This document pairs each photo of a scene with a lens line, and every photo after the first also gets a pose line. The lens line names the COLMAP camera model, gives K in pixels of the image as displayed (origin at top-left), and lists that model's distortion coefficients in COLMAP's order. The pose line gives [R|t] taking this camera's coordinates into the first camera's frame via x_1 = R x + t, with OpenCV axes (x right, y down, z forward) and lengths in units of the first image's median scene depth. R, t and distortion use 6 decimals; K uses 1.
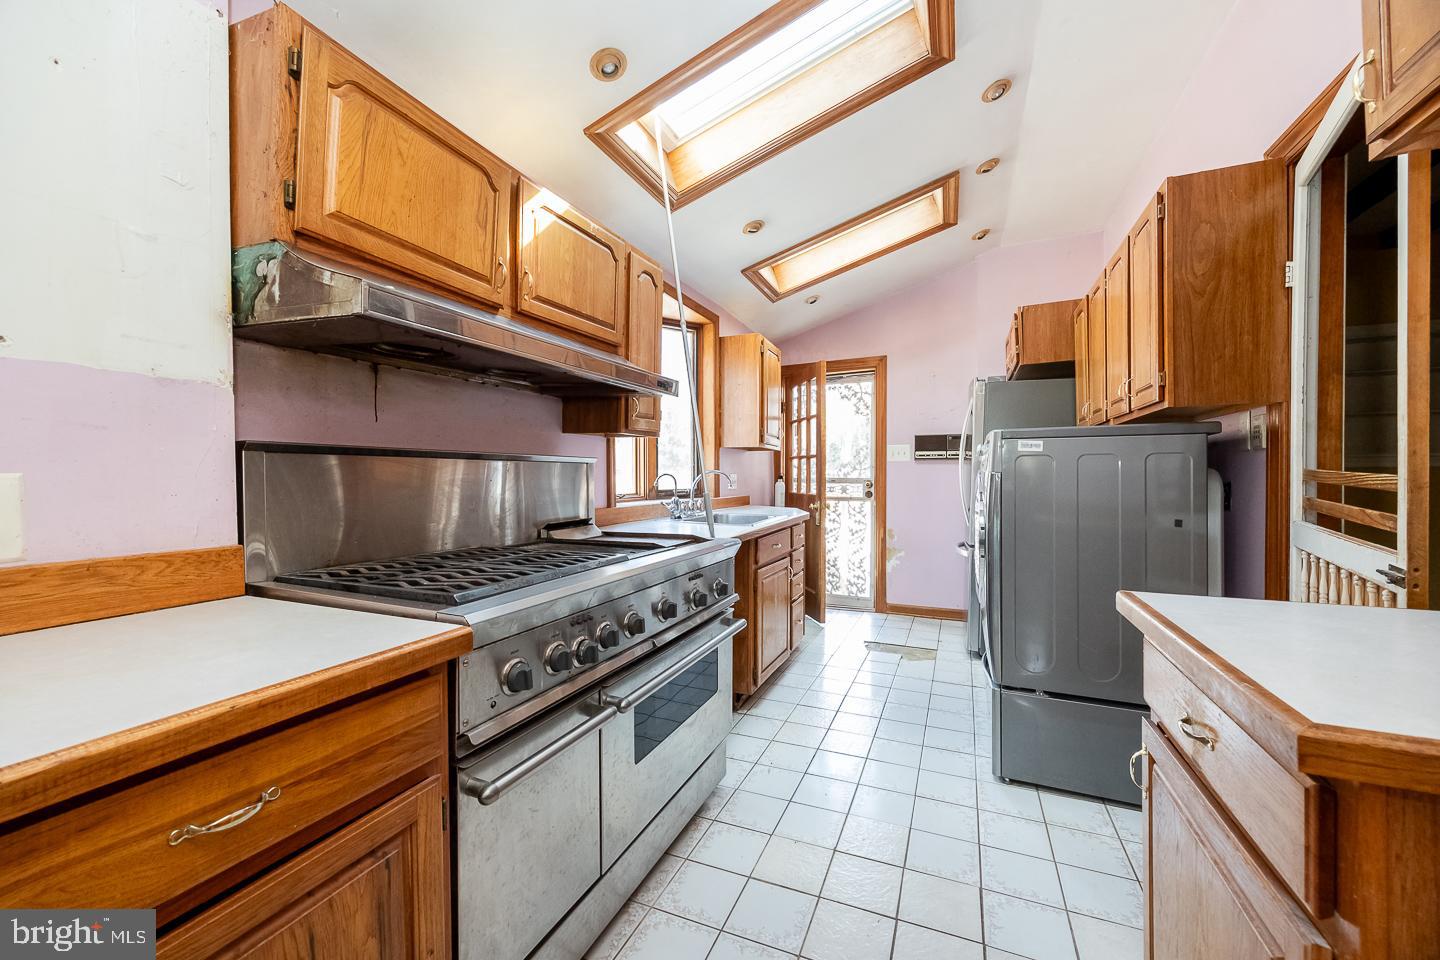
lens RADIAL K [[553.2, 0, 722.6], [0, 553.2, 476.5], [0, 0, 1]] dist [-0.000227, -0.000005]
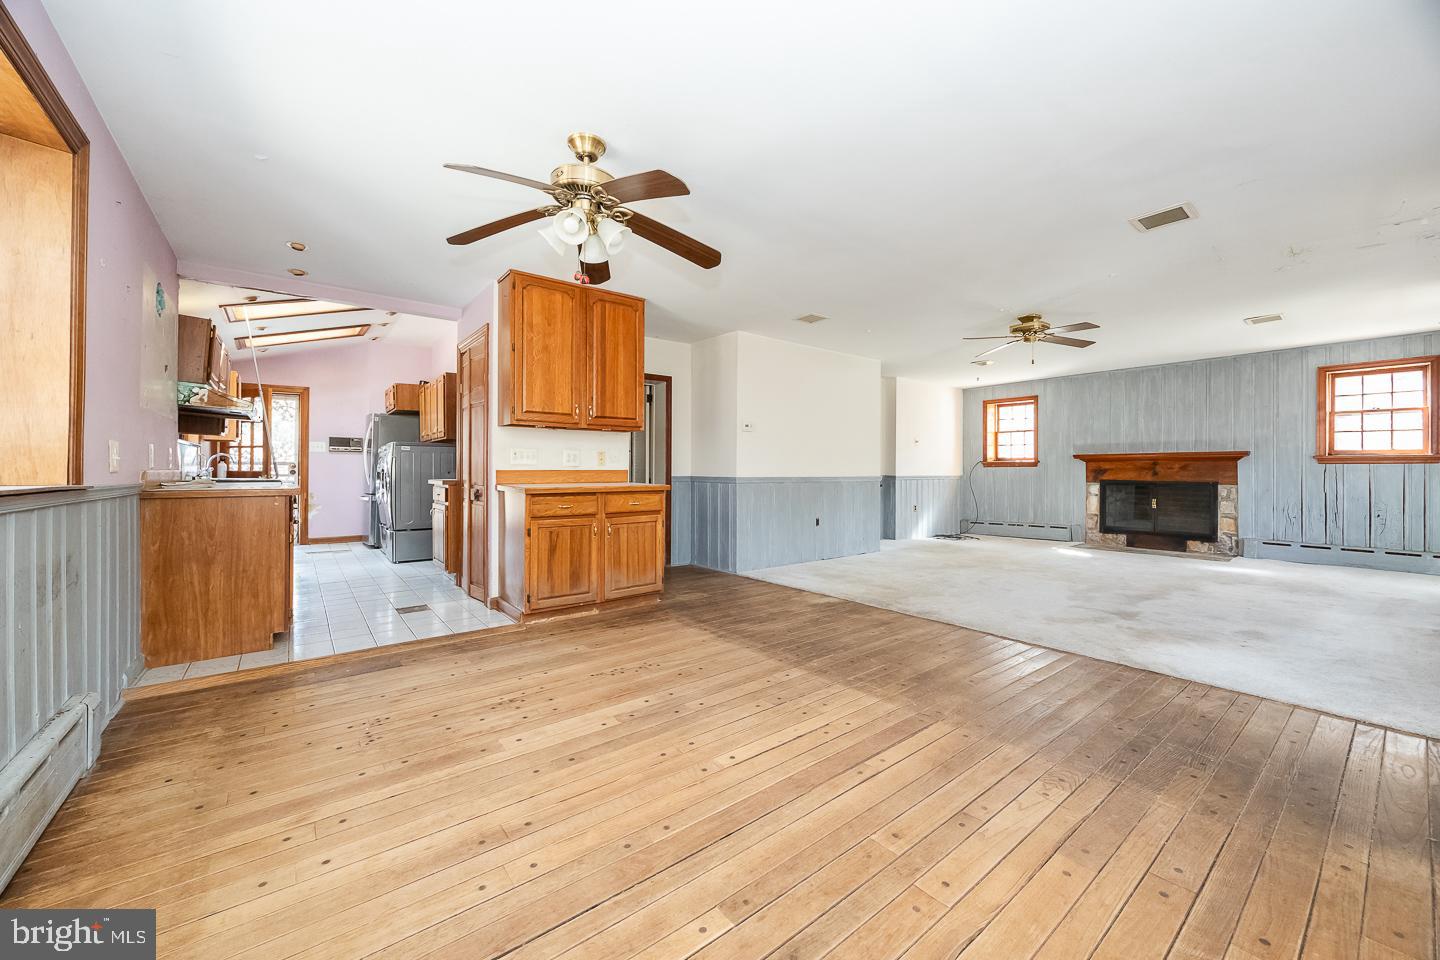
lens RADIAL K [[553.2, 0, 724.3], [0, 553.2, 472.8], [0, 0, 1]] dist [-0.000227, -0.000005]
pose [[0.480559, 0.002987, 0.876957, -0.561525], [-0.002011, 0.999995, -0.002305, 0.037287], [-0.876960, -0.000656, 0.480563, -0.886250]]
